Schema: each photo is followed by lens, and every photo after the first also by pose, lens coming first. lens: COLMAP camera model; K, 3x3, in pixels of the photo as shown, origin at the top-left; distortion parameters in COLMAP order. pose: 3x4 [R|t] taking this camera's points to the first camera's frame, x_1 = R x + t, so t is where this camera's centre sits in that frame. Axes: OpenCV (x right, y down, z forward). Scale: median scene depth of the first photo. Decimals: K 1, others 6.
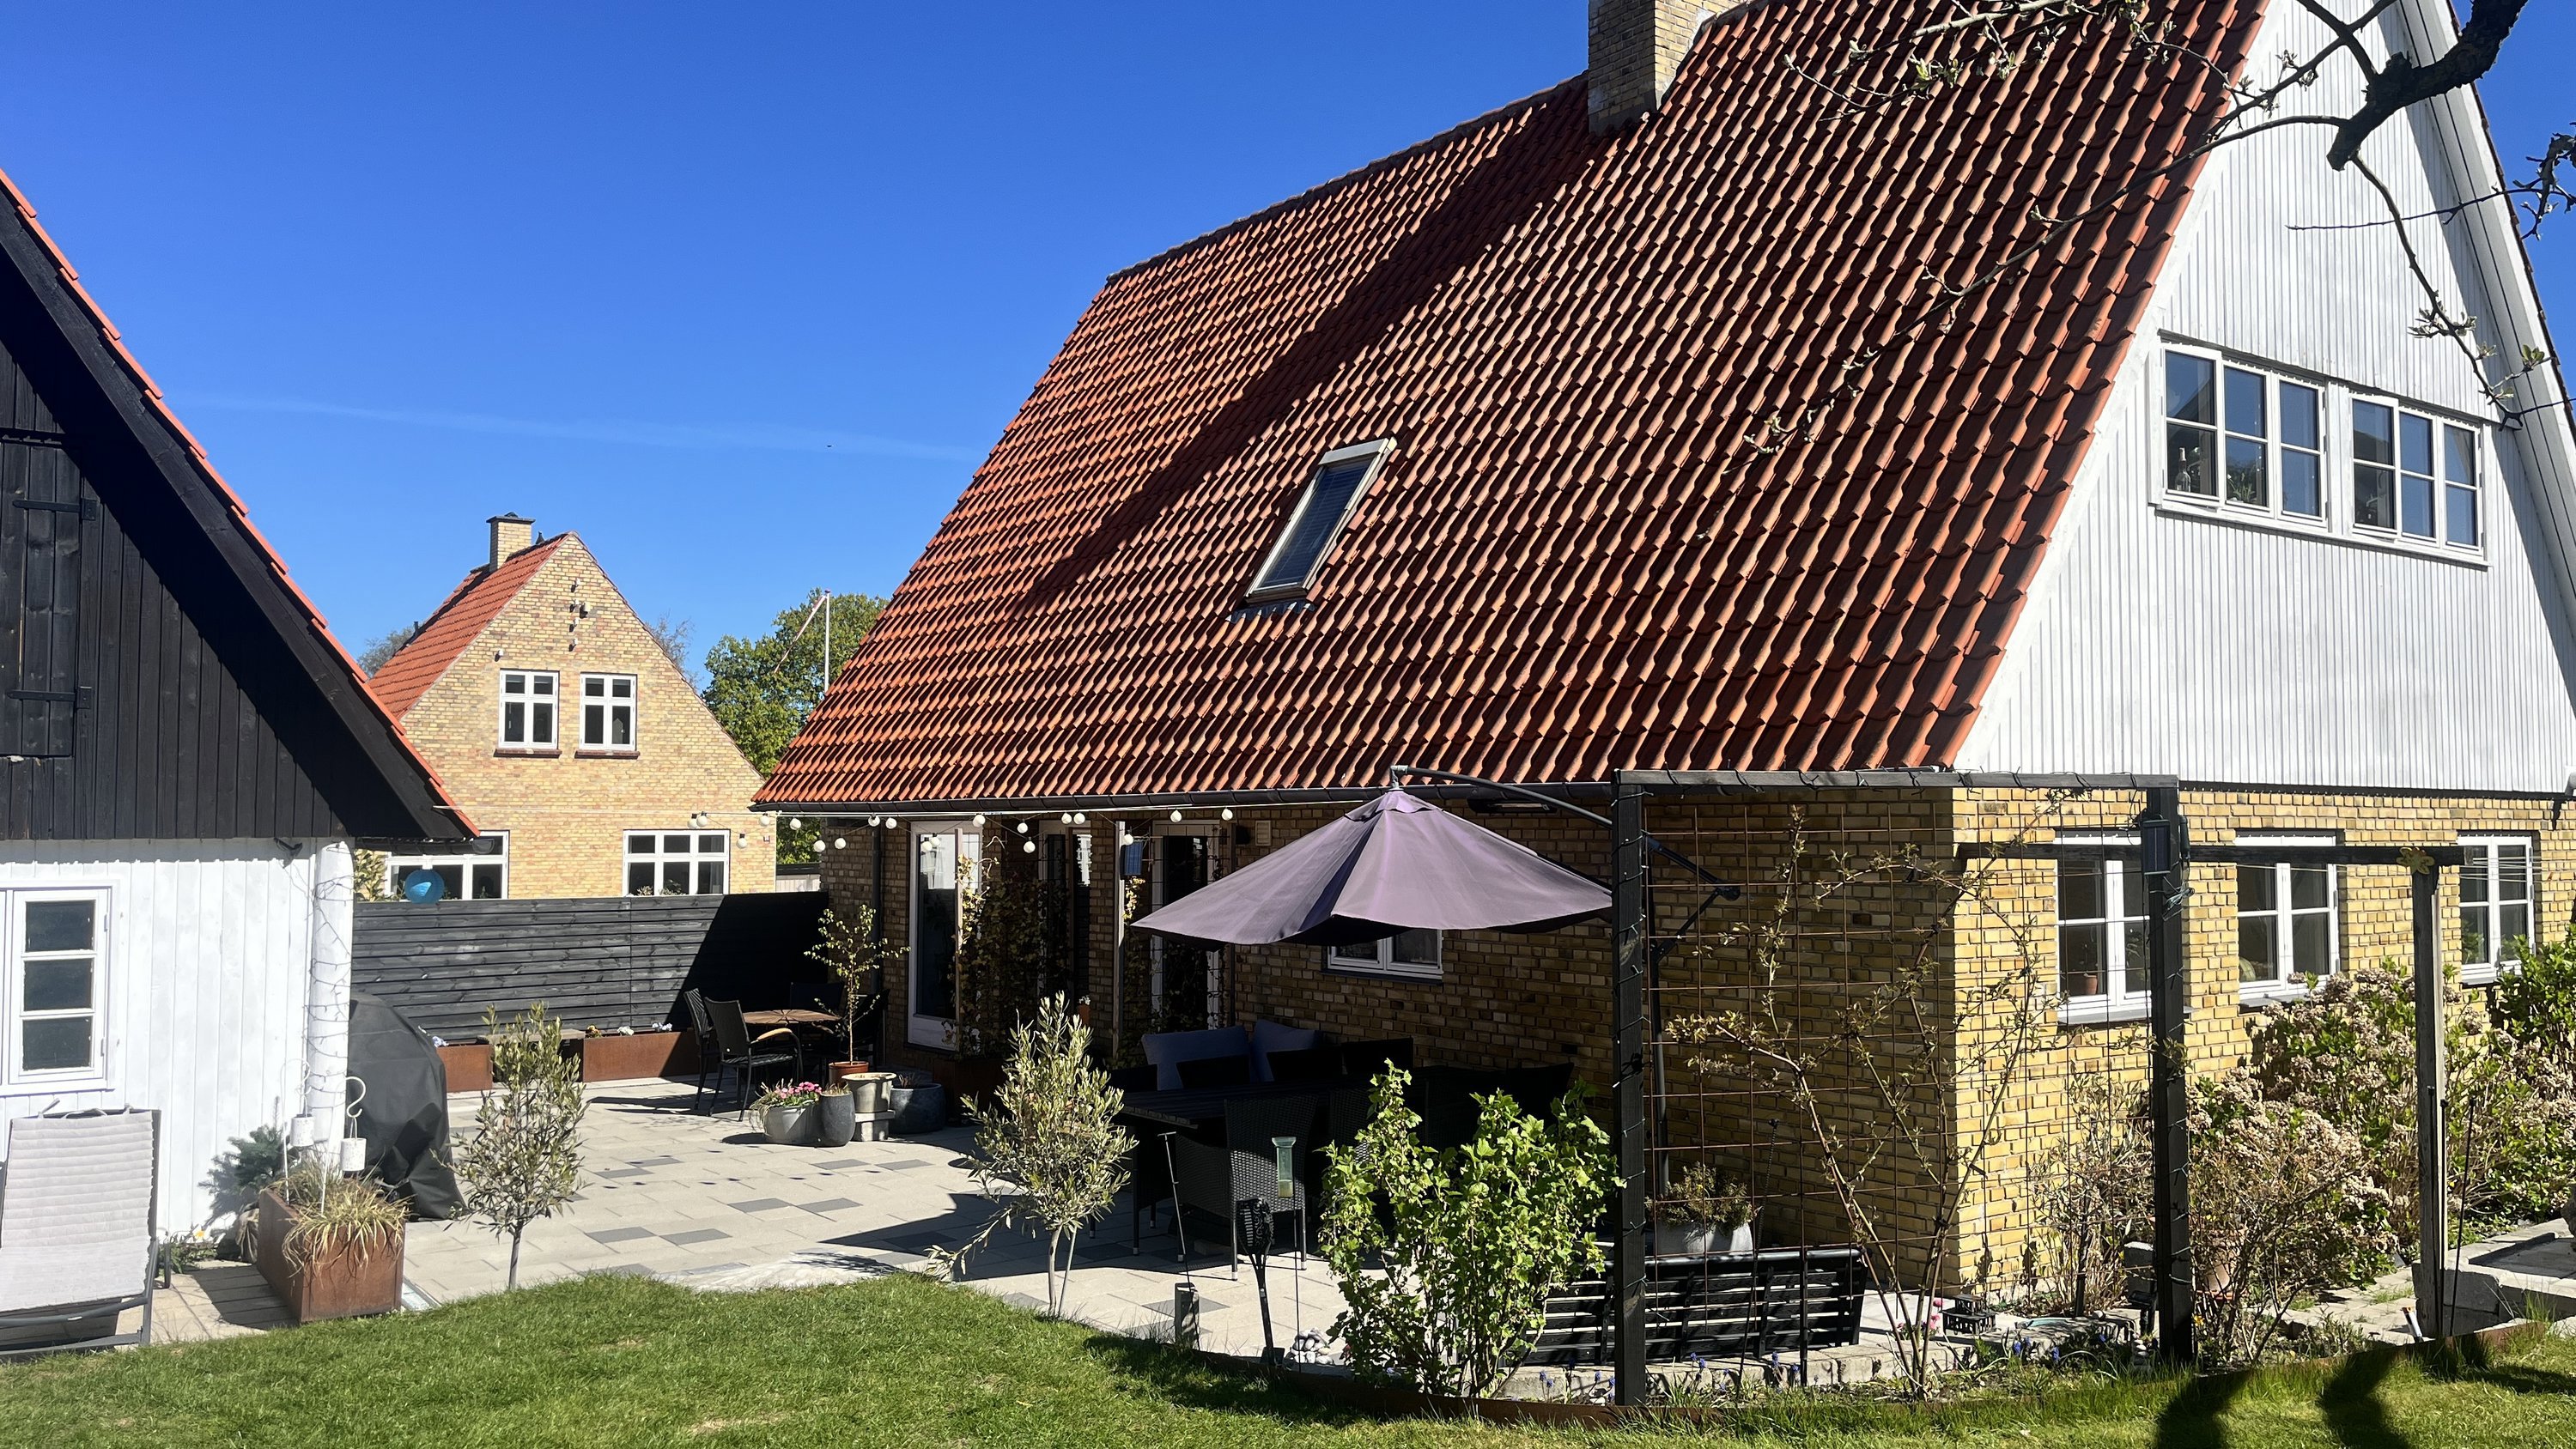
lens RADIAL K [[1970.1, 0, 1296.3], [0, 1970.1, 723.8], [0, 0, 1]] dist [0.033410, -0.008954]
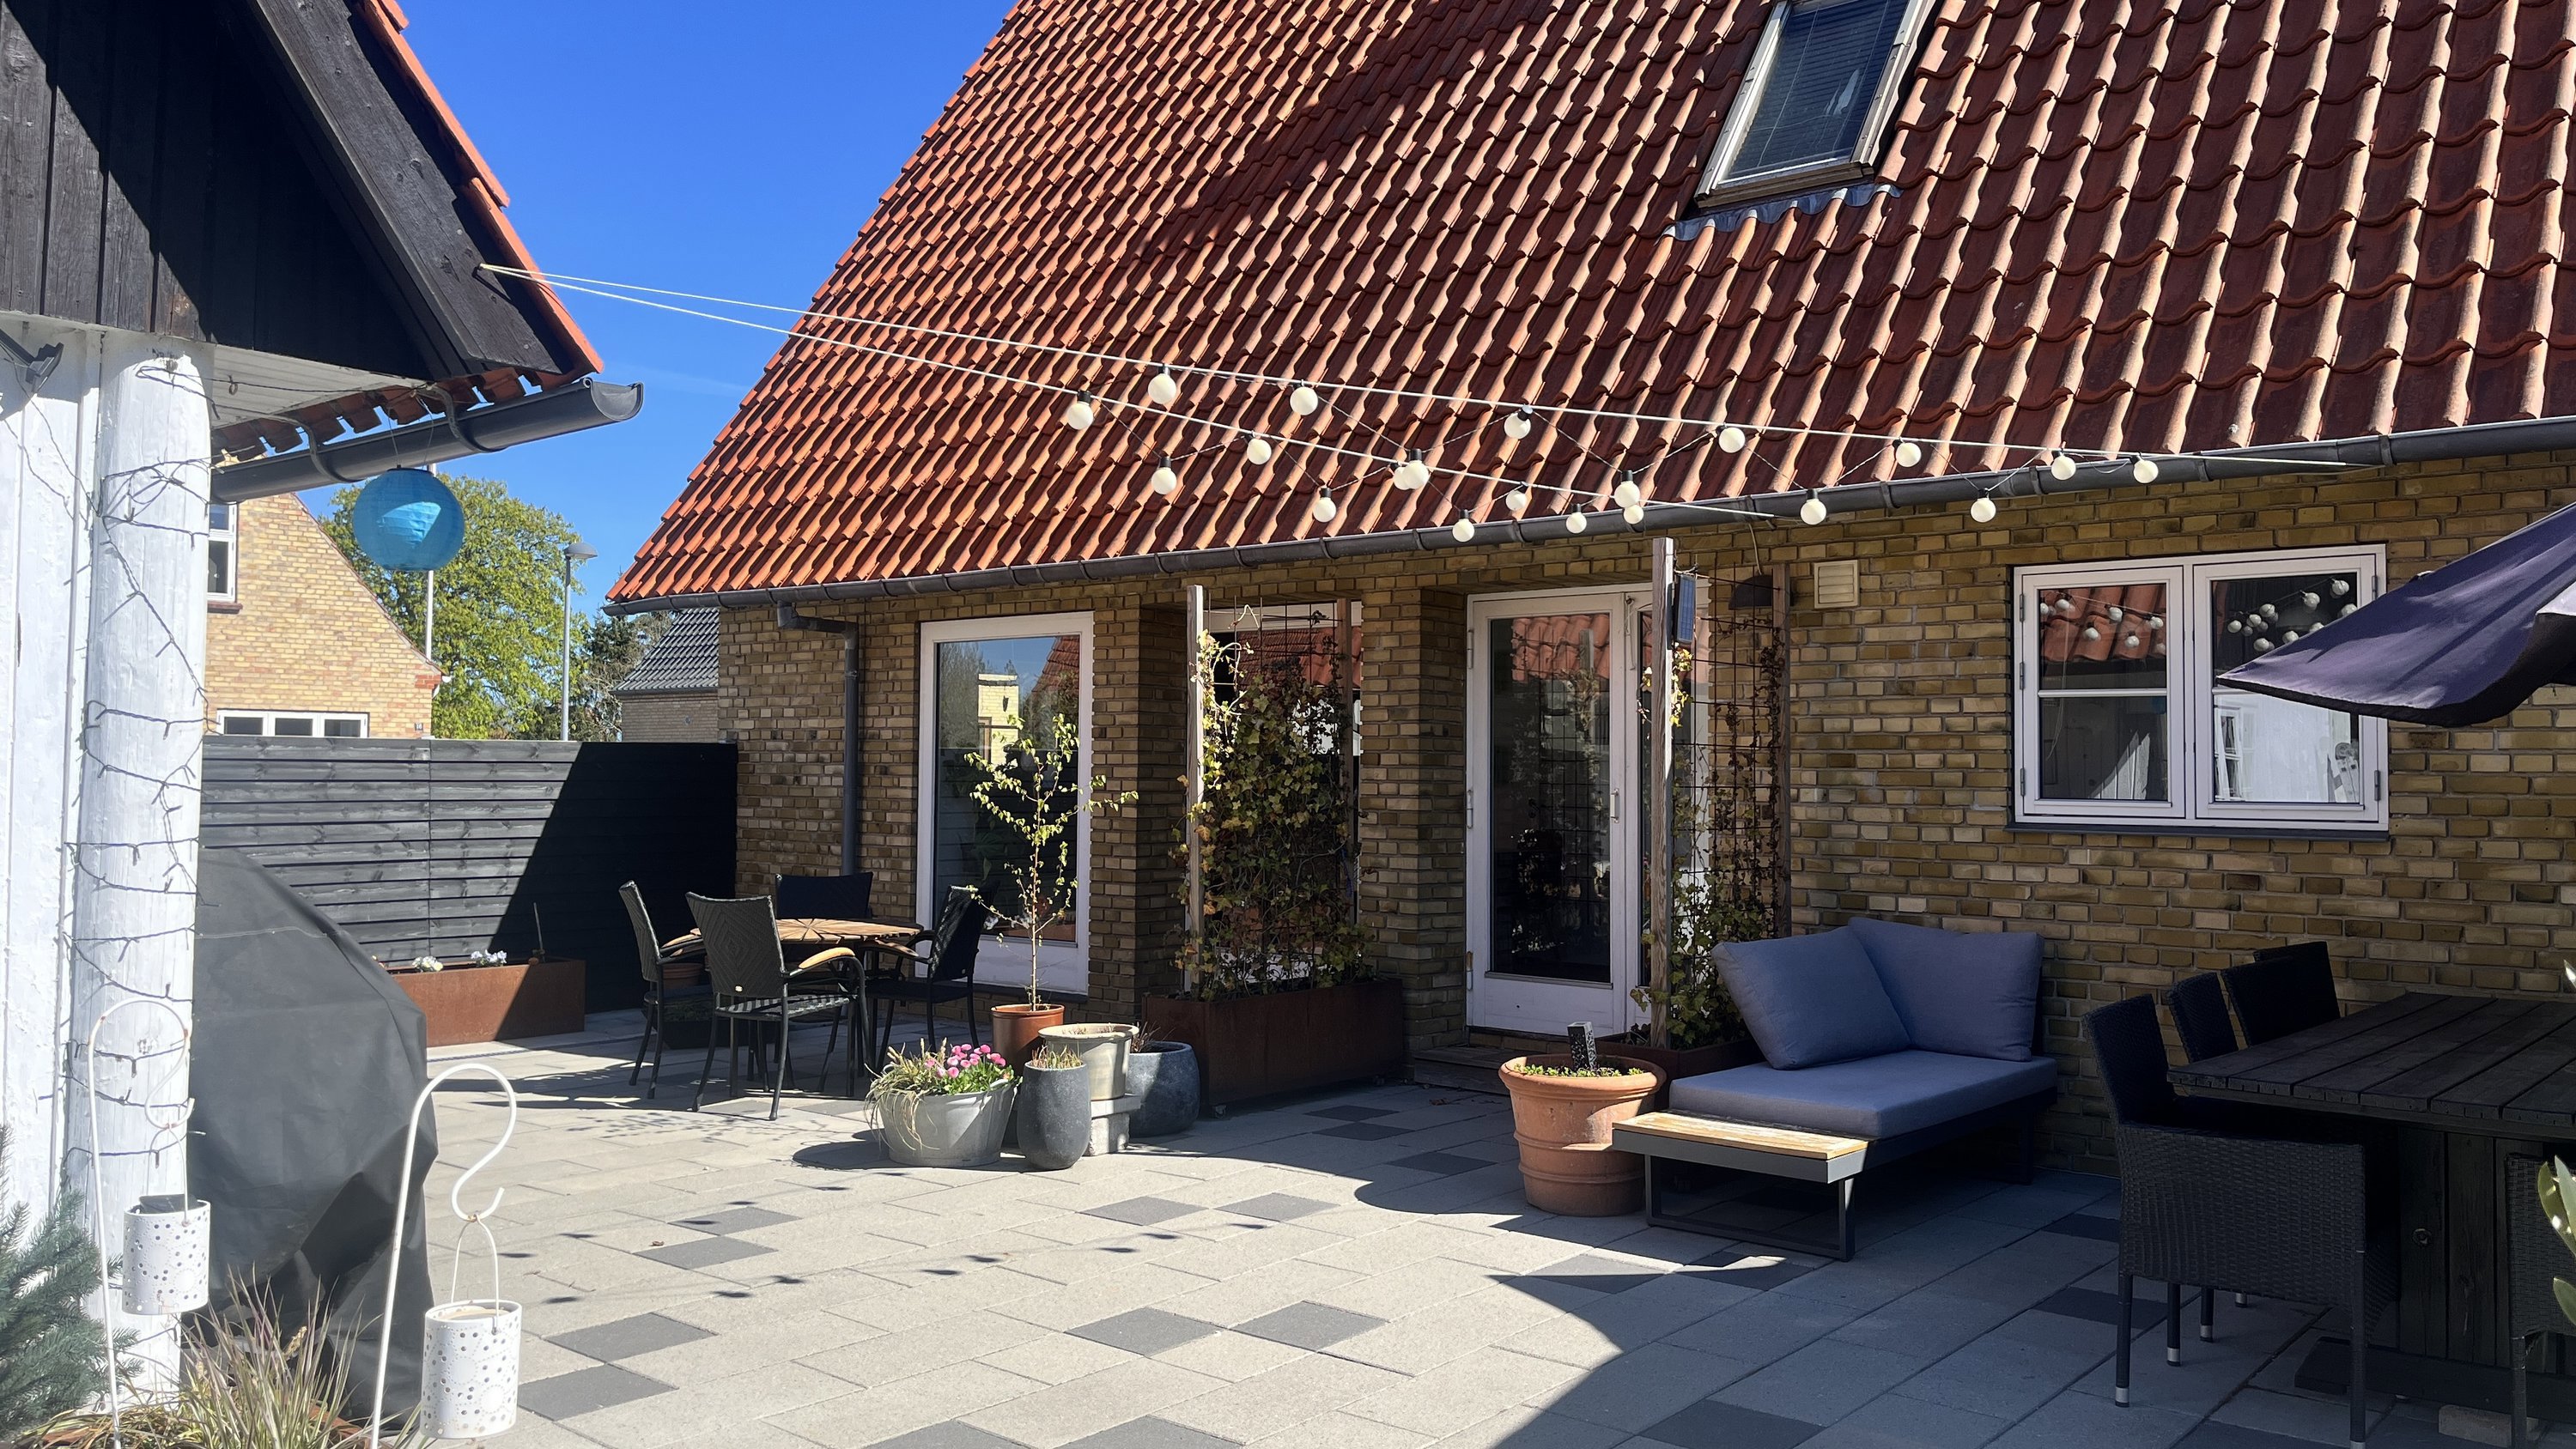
lens RADIAL K [[1970.1, 0, 1280.0], [0, 1970.1, 729.8], [0, 0, 1]] dist [0.033410, -0.008954]
pose [[0.976471, 0.014746, 0.215144, -0.261474], [-0.020949, 0.999427, 0.026582, 0.077046], [-0.214628, -0.030464, 0.976221, 0.443941]]
